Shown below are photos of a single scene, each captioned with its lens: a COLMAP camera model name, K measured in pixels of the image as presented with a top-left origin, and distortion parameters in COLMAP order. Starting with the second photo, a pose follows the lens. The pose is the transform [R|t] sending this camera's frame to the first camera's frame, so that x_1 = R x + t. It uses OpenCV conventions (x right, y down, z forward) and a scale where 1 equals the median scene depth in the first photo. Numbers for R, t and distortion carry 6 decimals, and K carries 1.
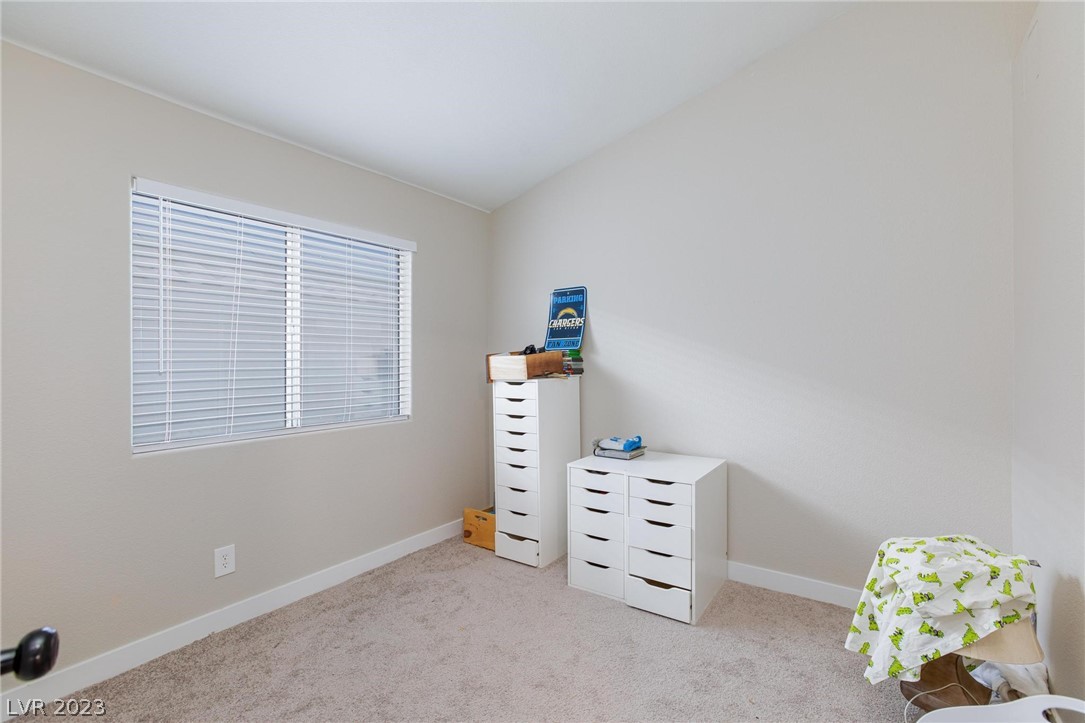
lens RADIAL K [[492.6, 0, 542.5], [0, 492.6, 361.5], [0, 0, 1]] dist [-0.039303, 0.024410]
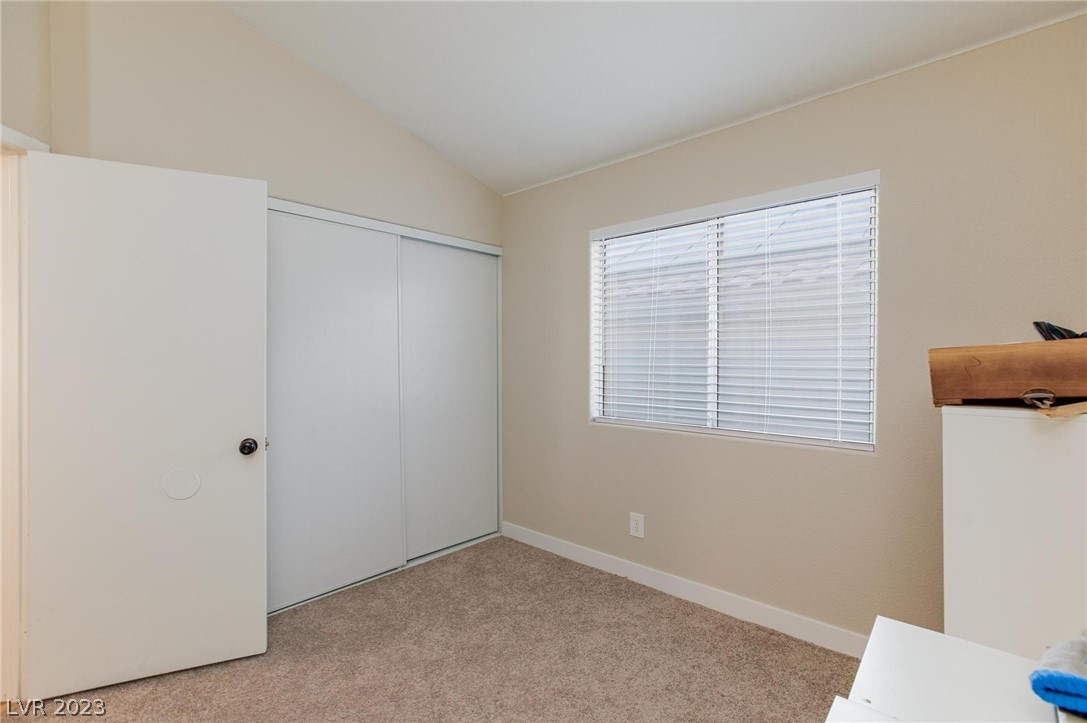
lens RADIAL K [[493.5, 0, 543.5], [0, 493.5, 361.5], [0, 0, 1]] dist [-0.039303, 0.024410]
pose [[-0.110129, 0.012673, -0.993837, 0.548363], [-0.008767, 0.999867, 0.013721, -0.004105], [0.993879, 0.010224, -0.110003, 0.883822]]
